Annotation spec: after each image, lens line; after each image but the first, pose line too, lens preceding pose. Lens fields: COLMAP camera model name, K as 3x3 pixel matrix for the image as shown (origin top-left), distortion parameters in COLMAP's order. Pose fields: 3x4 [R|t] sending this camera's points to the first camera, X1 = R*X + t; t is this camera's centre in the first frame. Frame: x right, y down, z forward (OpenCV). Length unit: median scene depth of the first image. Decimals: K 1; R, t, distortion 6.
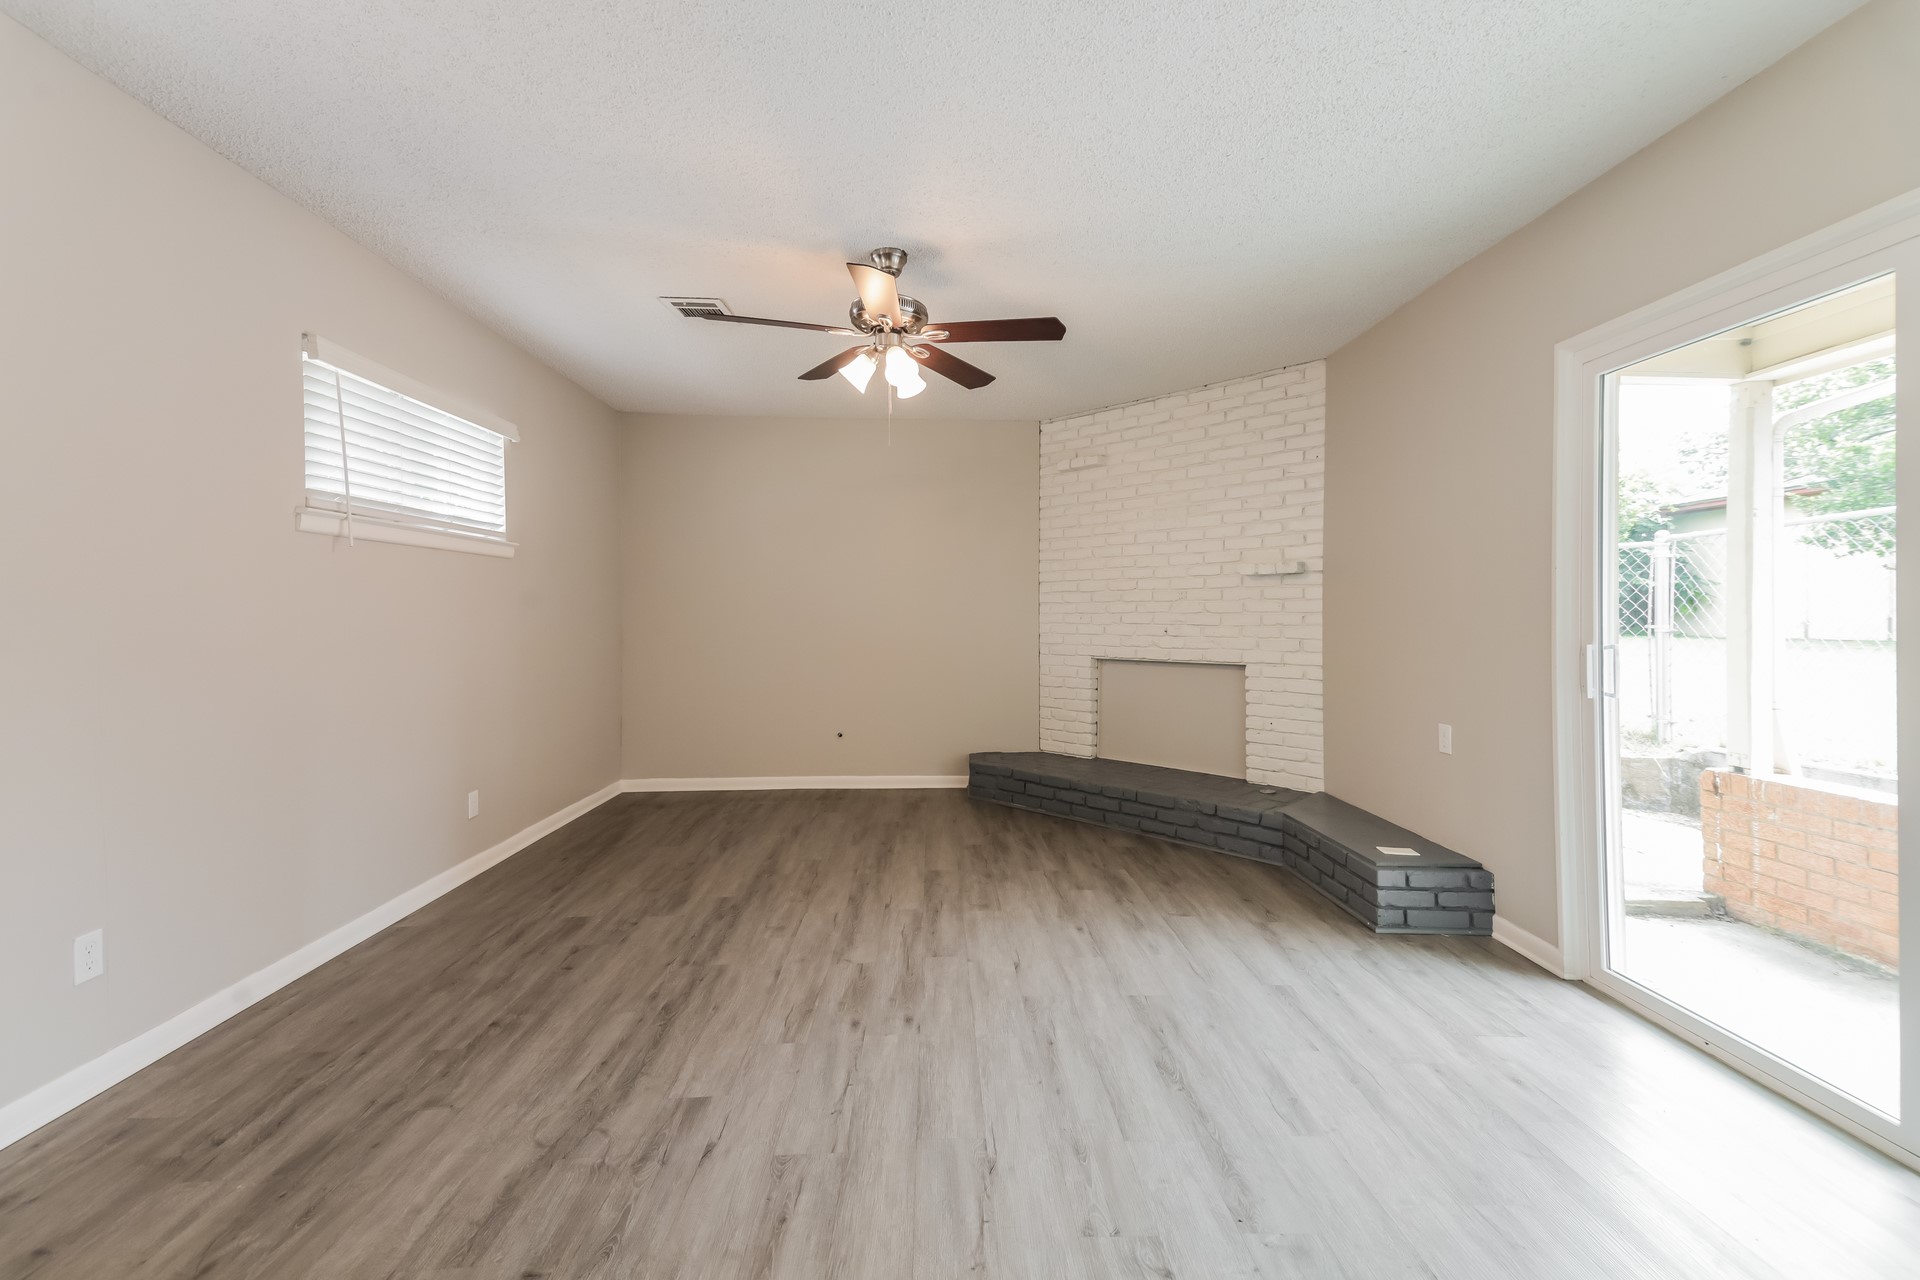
lens RADIAL K [[806.2, 0, 955.2], [0, 806.2, 625.9], [0, 0, 1]] dist [0.135423, -0.055270]
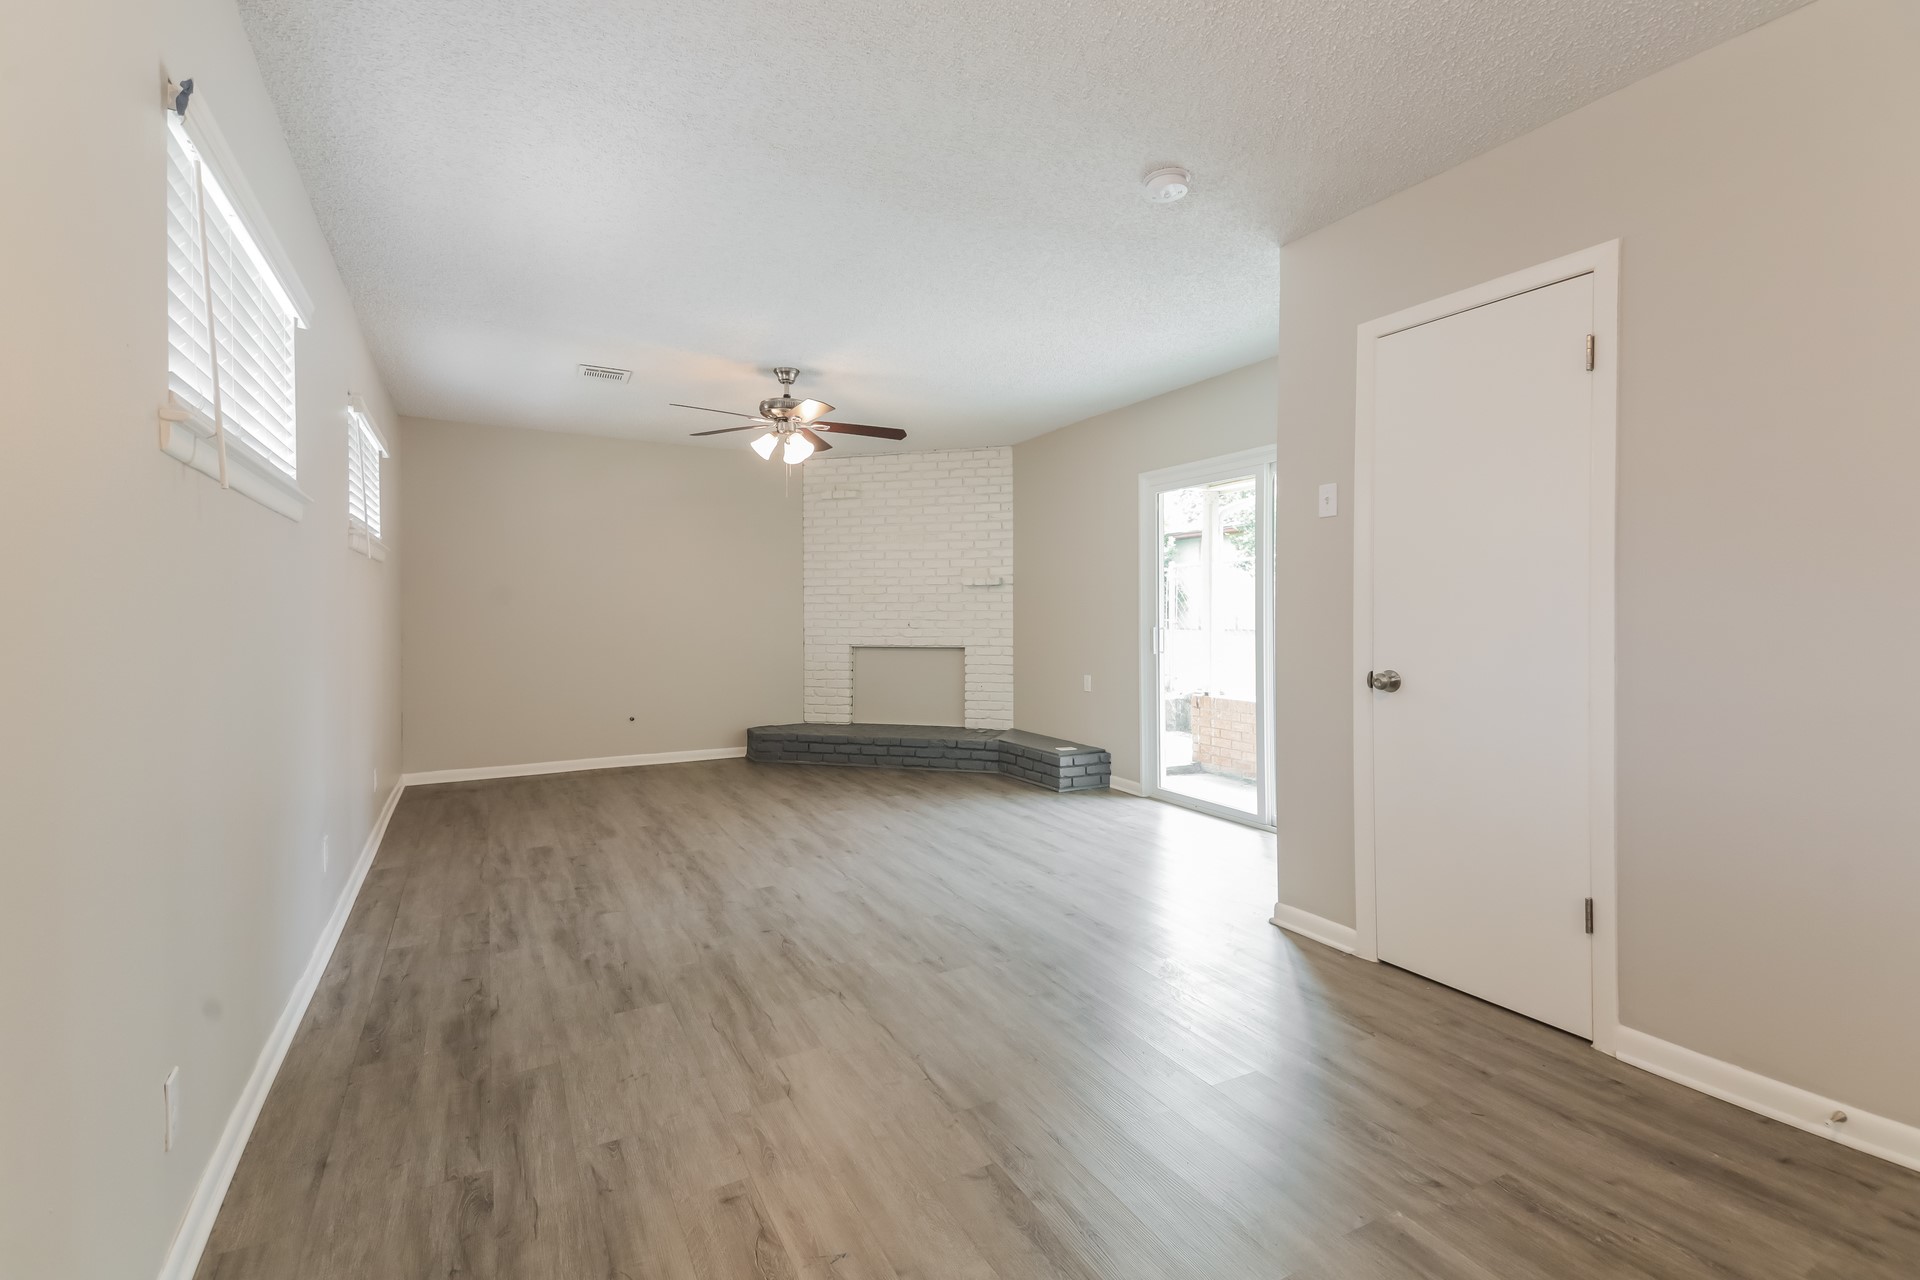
lens RADIAL K [[872.2, 0, 960.0], [0, 872.2, 640.0], [0, 0, 1]] dist [0.077539, -0.054429]
pose [[0.893664, -0.016063, 0.448449, -0.378847], [0.007952, 0.999769, 0.019963, 0.004268], [-0.448666, -0.014274, 0.893586, -0.409526]]
